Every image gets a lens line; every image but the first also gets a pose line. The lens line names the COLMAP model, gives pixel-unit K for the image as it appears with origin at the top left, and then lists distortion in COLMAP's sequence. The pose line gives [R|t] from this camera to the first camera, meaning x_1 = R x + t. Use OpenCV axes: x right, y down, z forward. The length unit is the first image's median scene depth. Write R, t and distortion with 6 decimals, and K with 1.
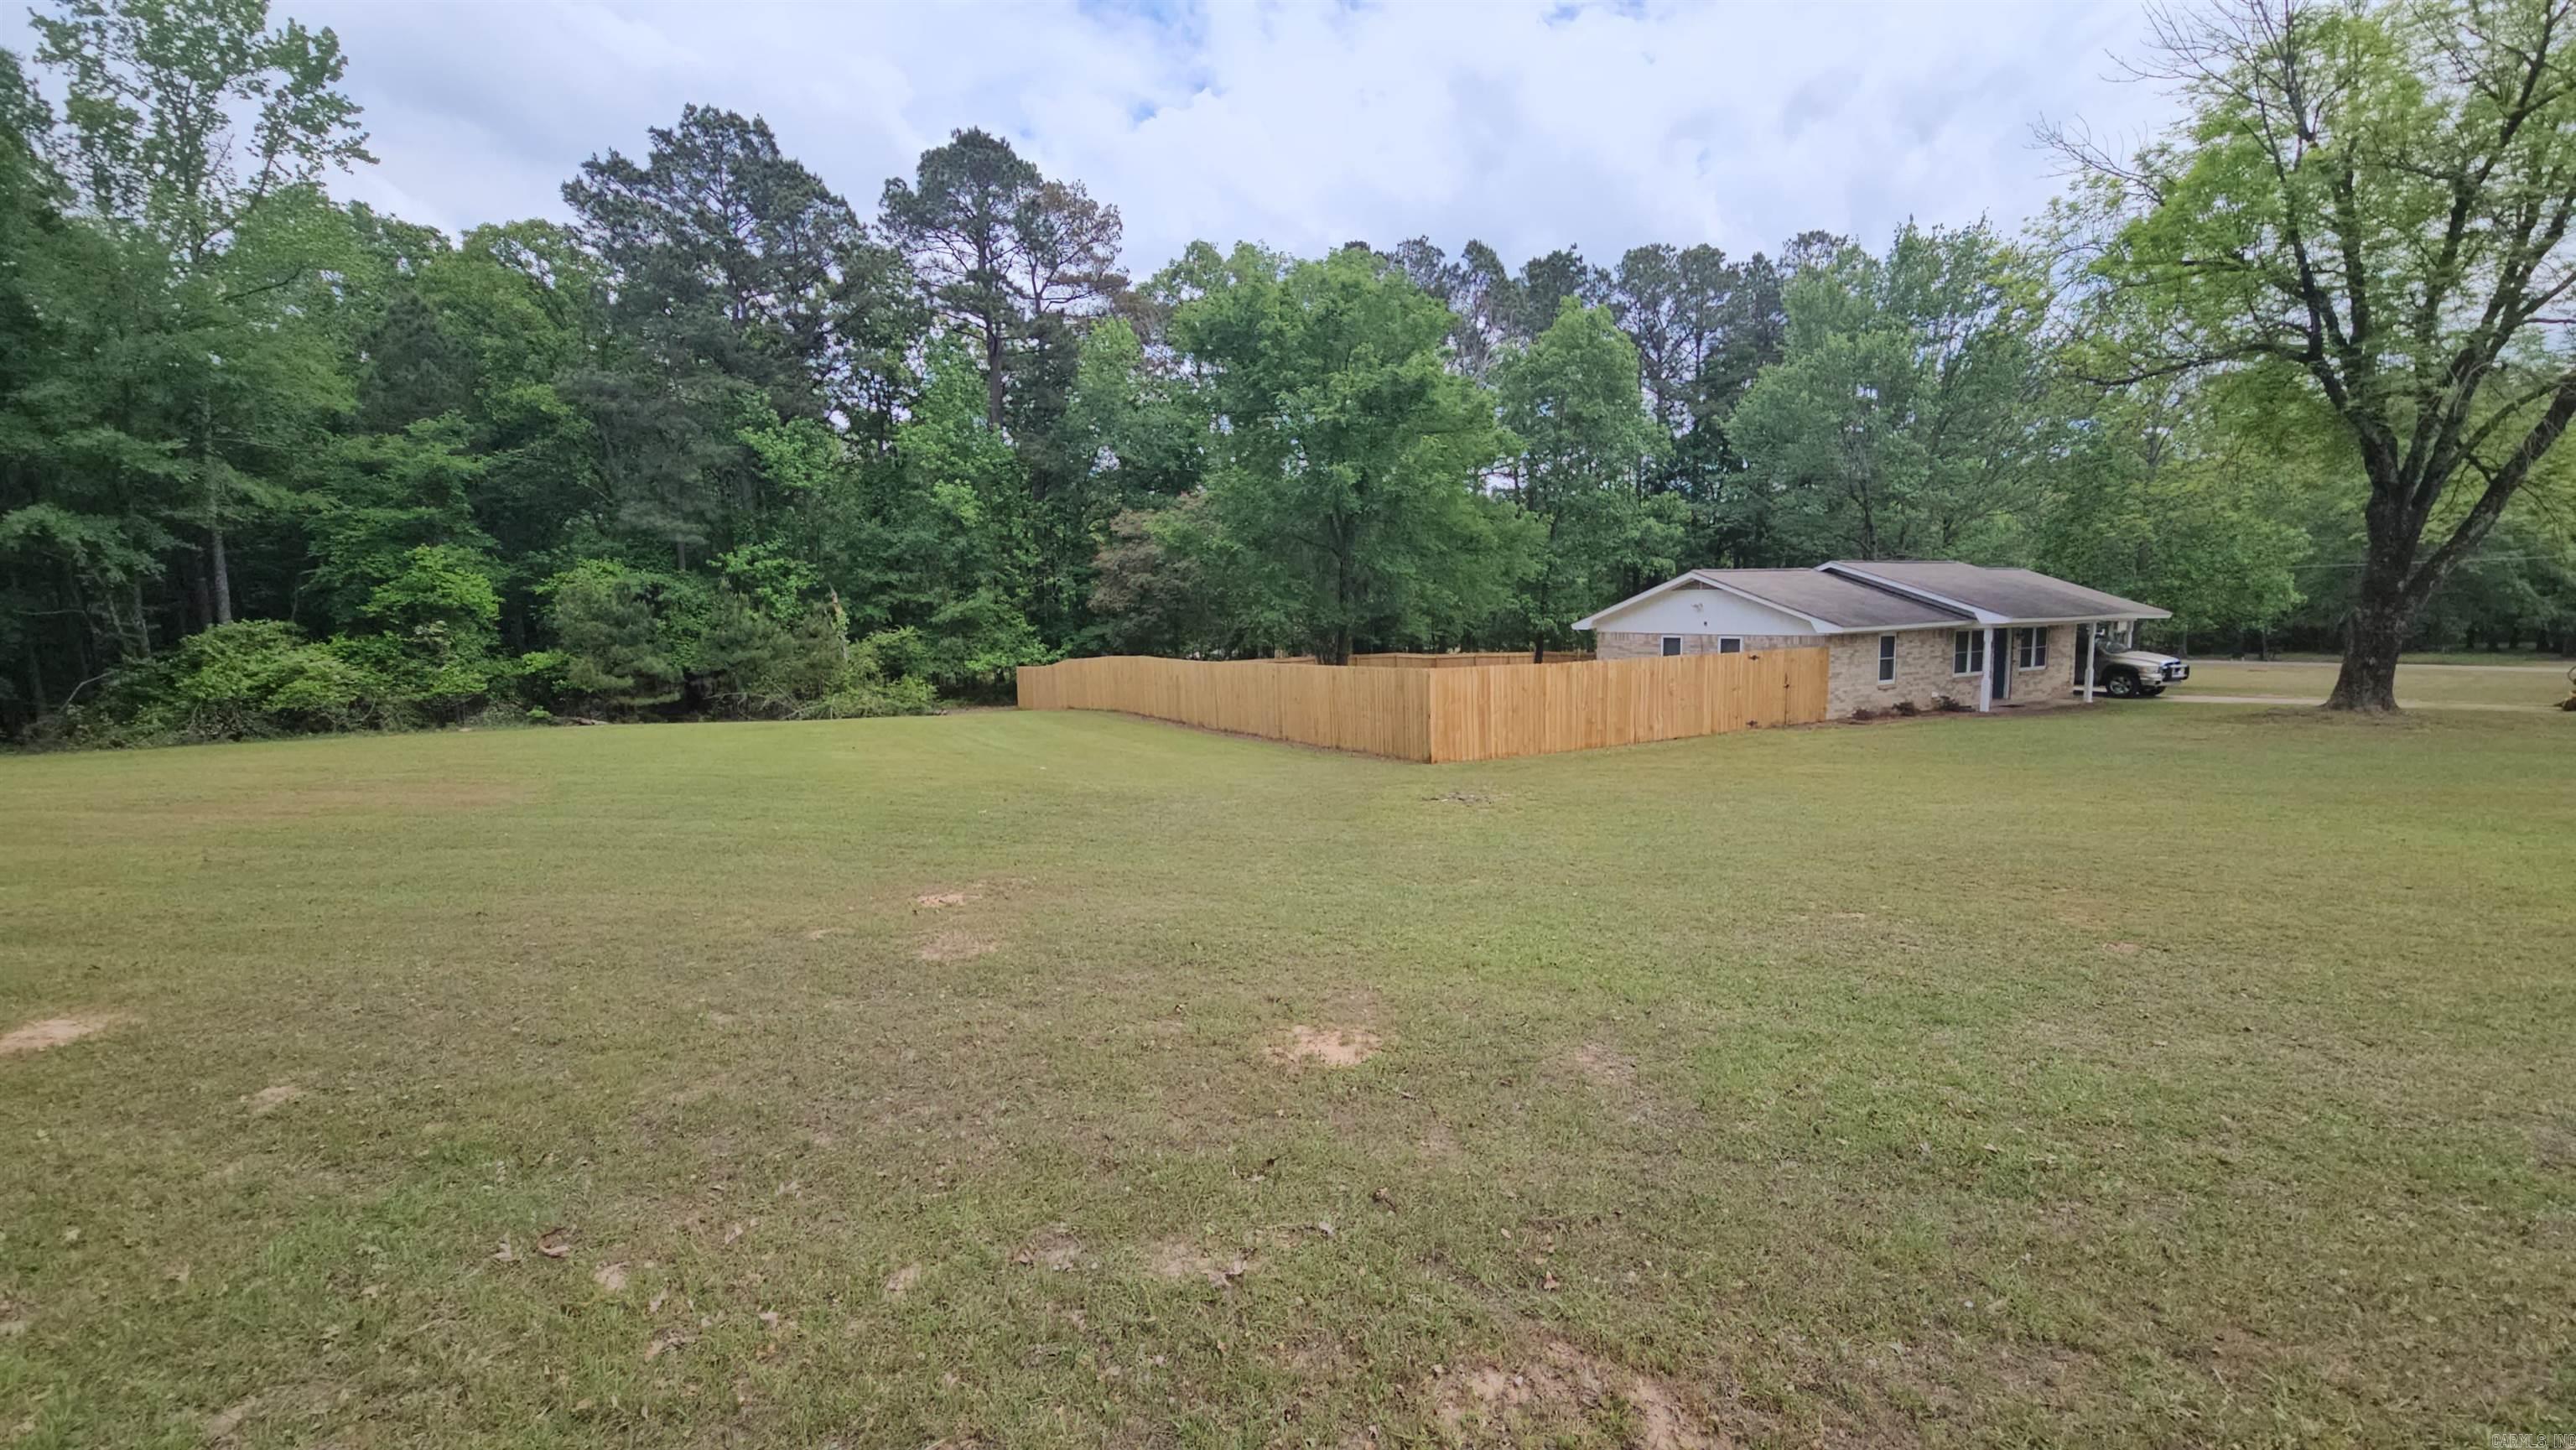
lens RADIAL K [[1046.3, 0, 1288.0], [0, 1046.3, 725.0], [0, 0, 1]] dist [0.002215, 0.000213]
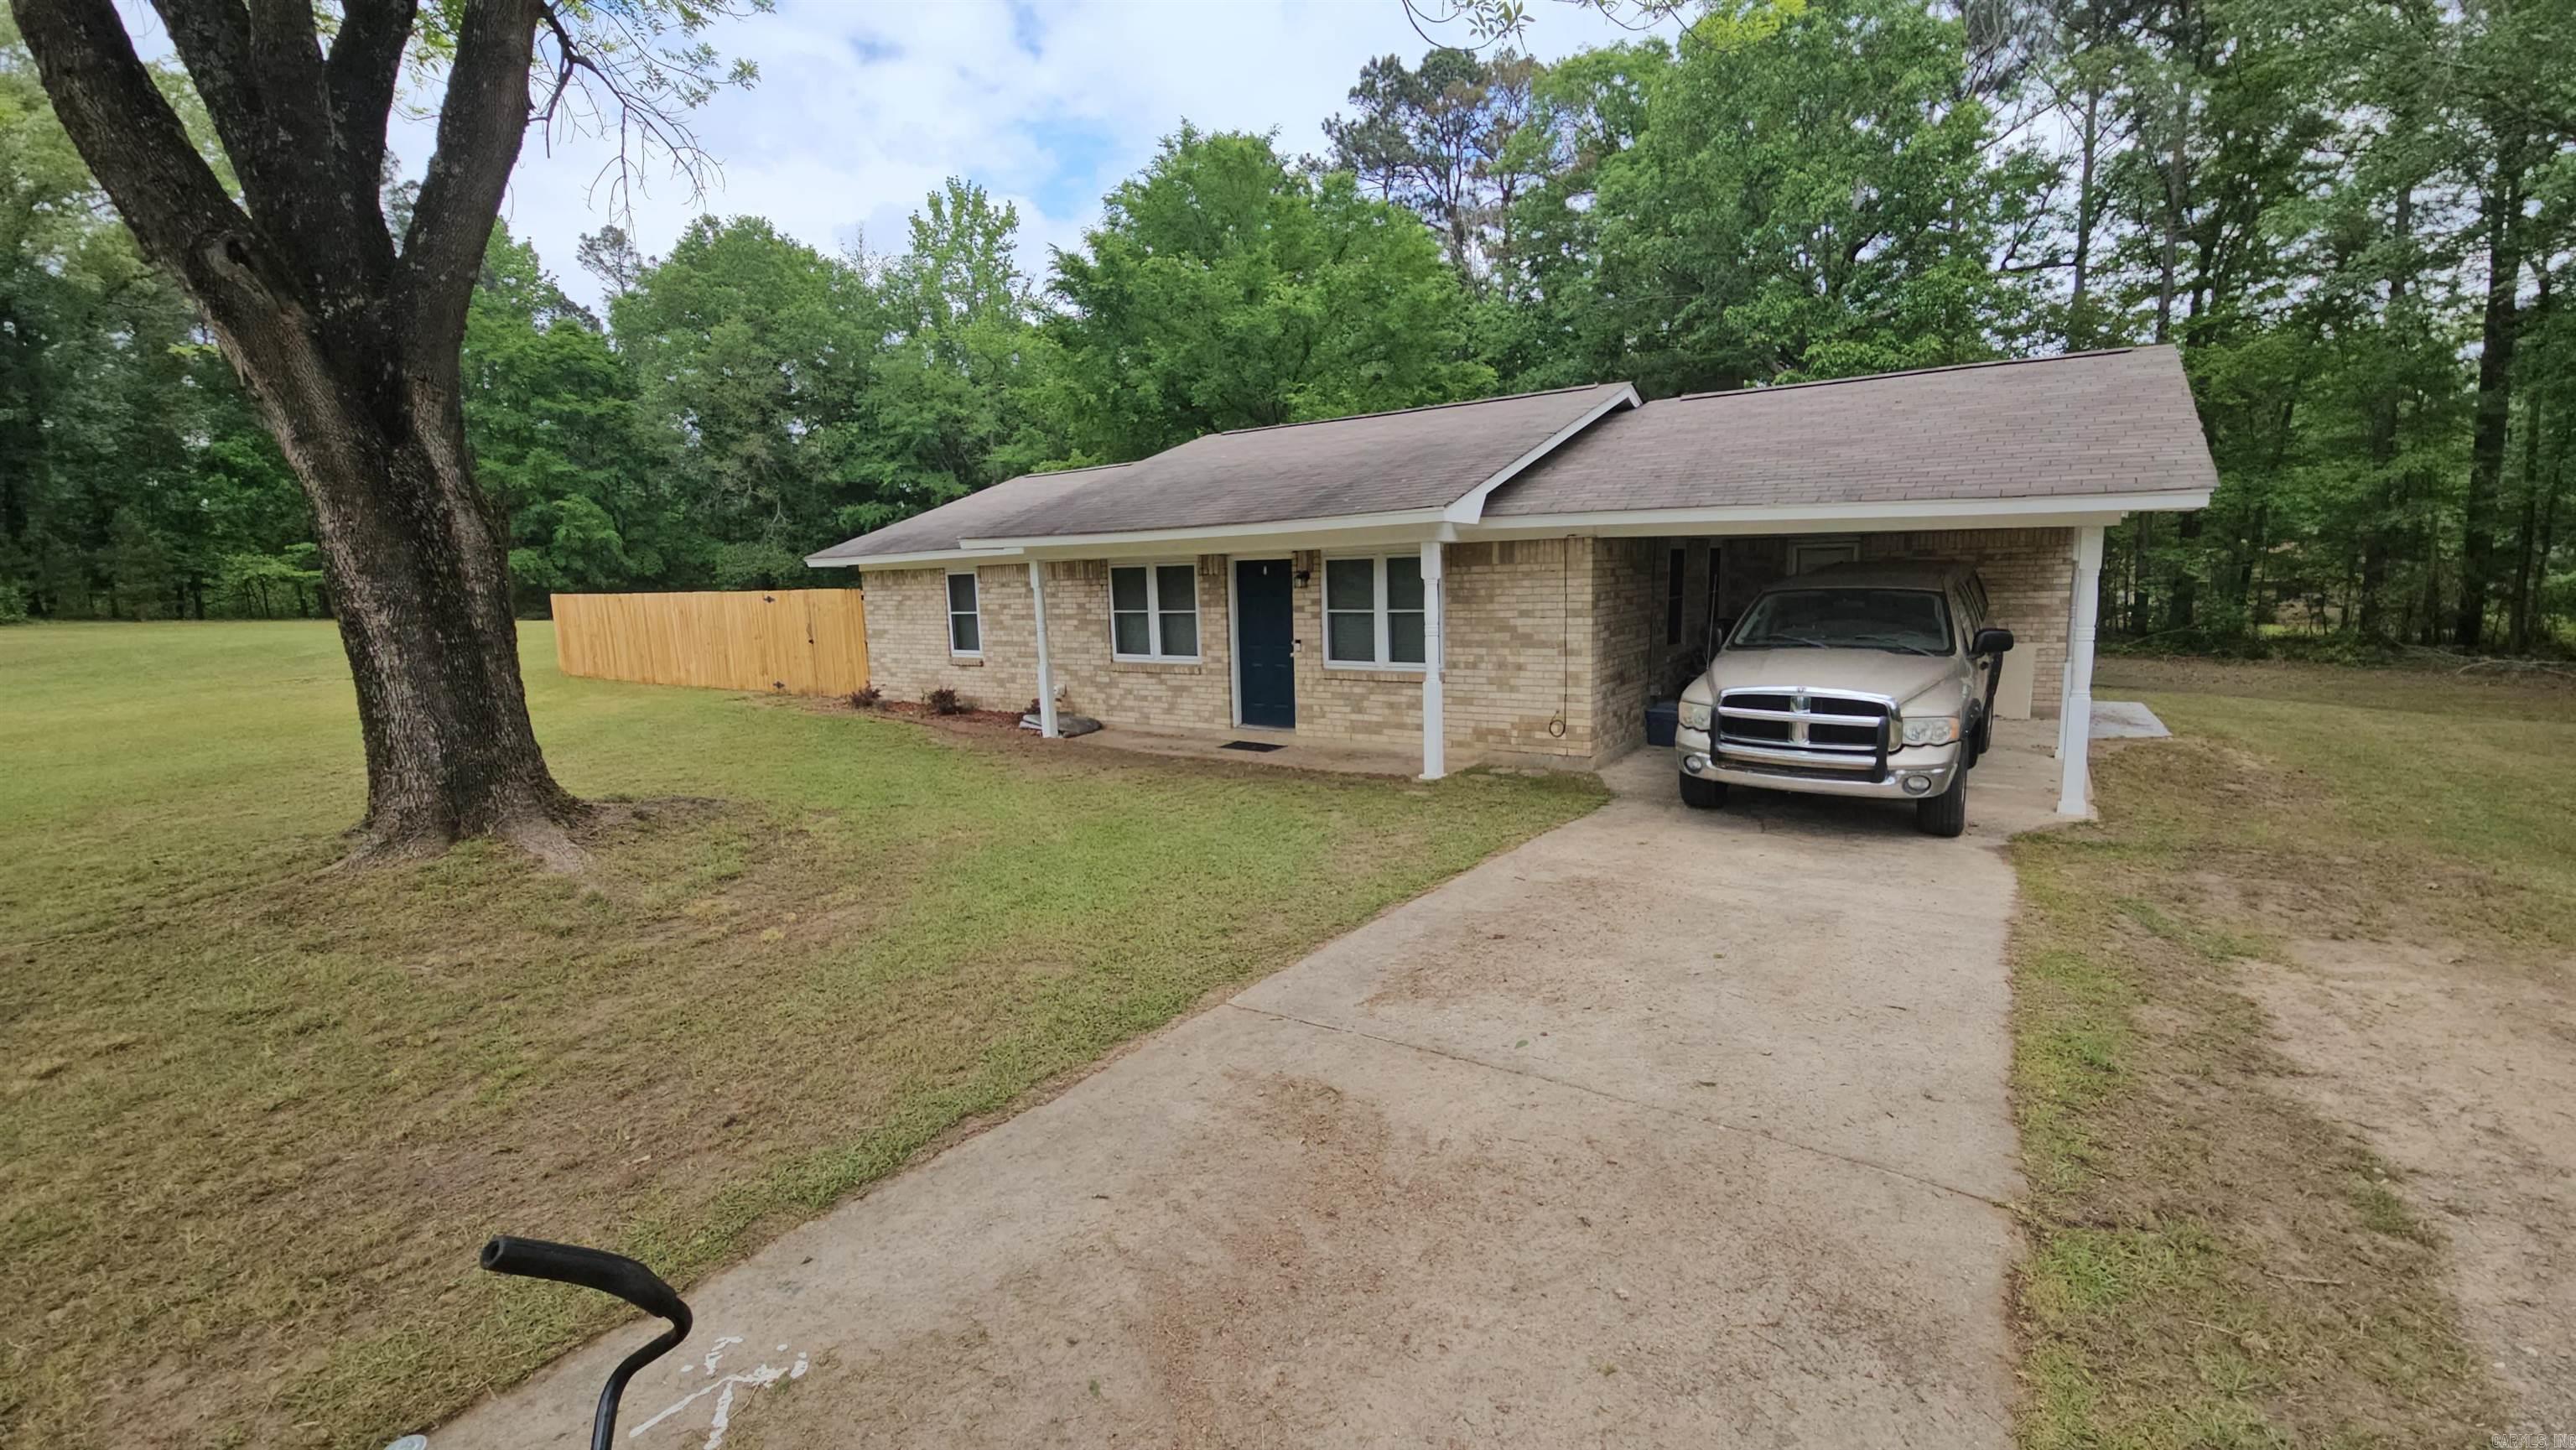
lens RADIAL K [[1046.3, 0, 1288.0], [0, 1046.3, 725.0], [0, 0, 1]] dist [0.002215, 0.000213]
pose [[0.418213, 0.140006, -0.897494, 1.146169], [-0.080528, 0.989874, 0.116893, -0.082071], [0.904772, 0.023387, 0.425253, 0.893185]]
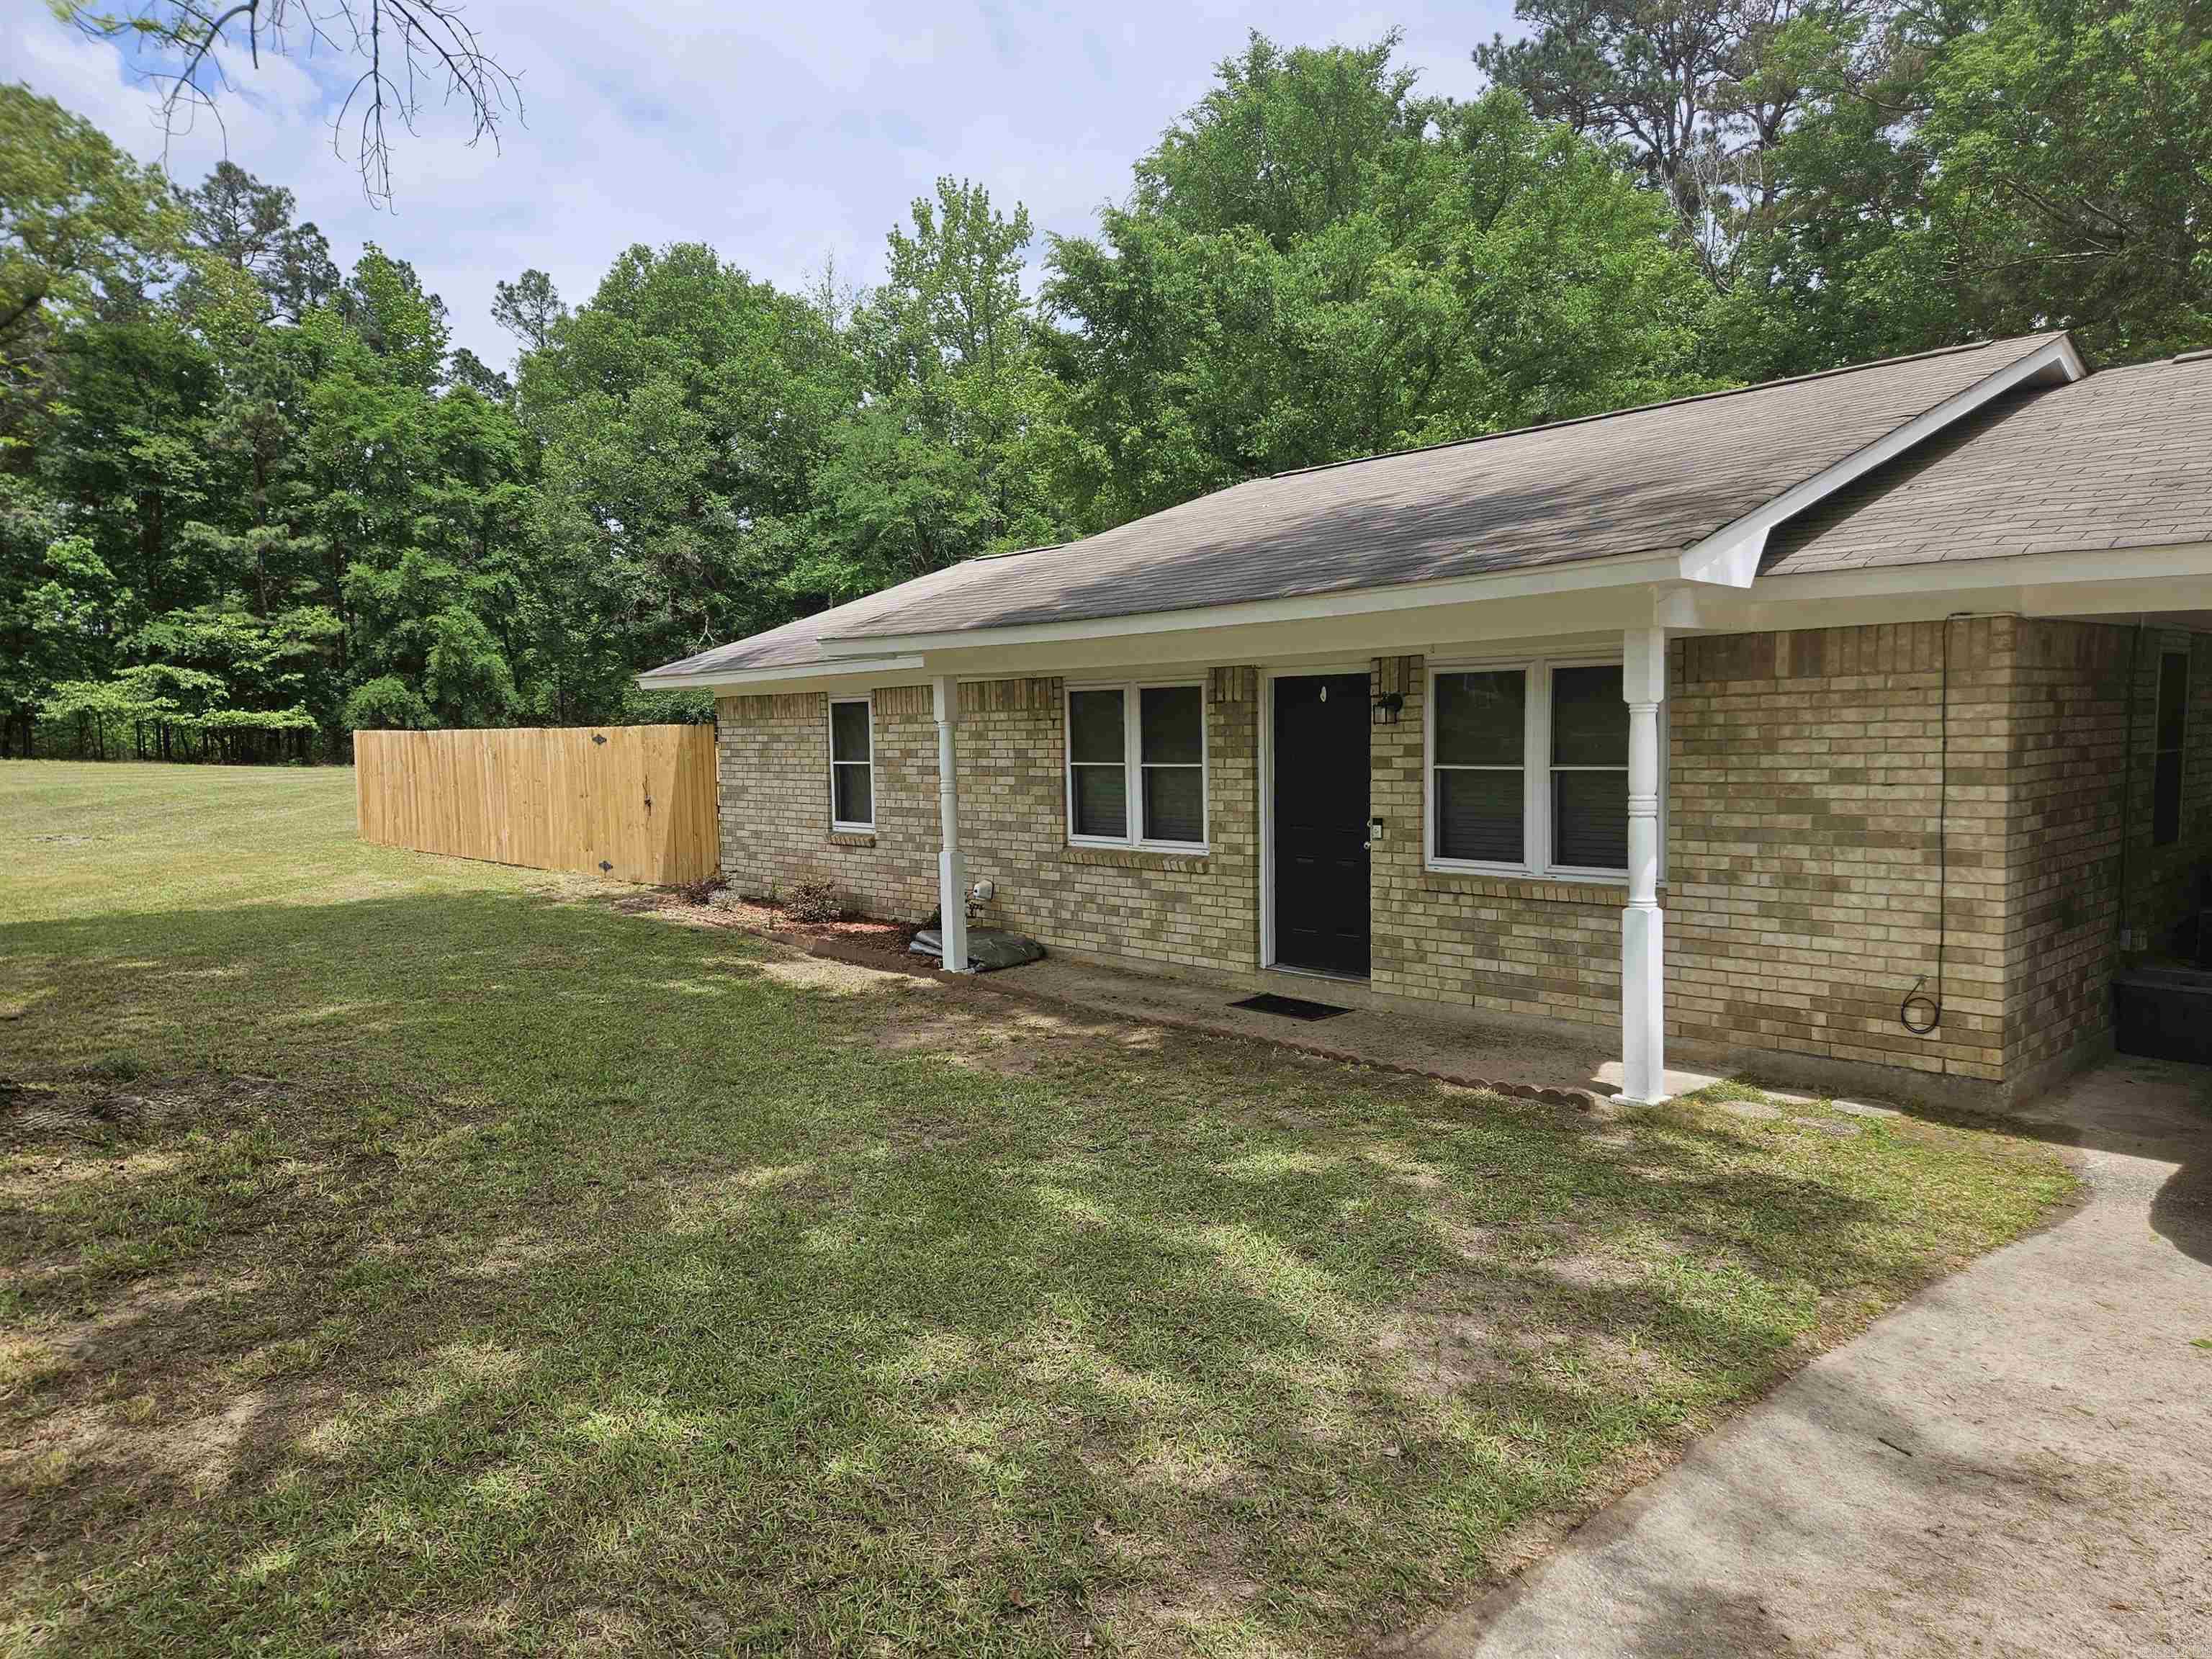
lens RADIAL K [[1459.6, 0, 1081.6], [0, 1459.6, 838.1], [0, 0, 1]] dist [0.091295, -0.081674]
pose [[0.213844, 0.090312, -0.972684, 1.064583], [-0.095104, 0.992912, 0.071282, -0.079524], [0.972227, 0.077263, 0.220917, 0.941572]]
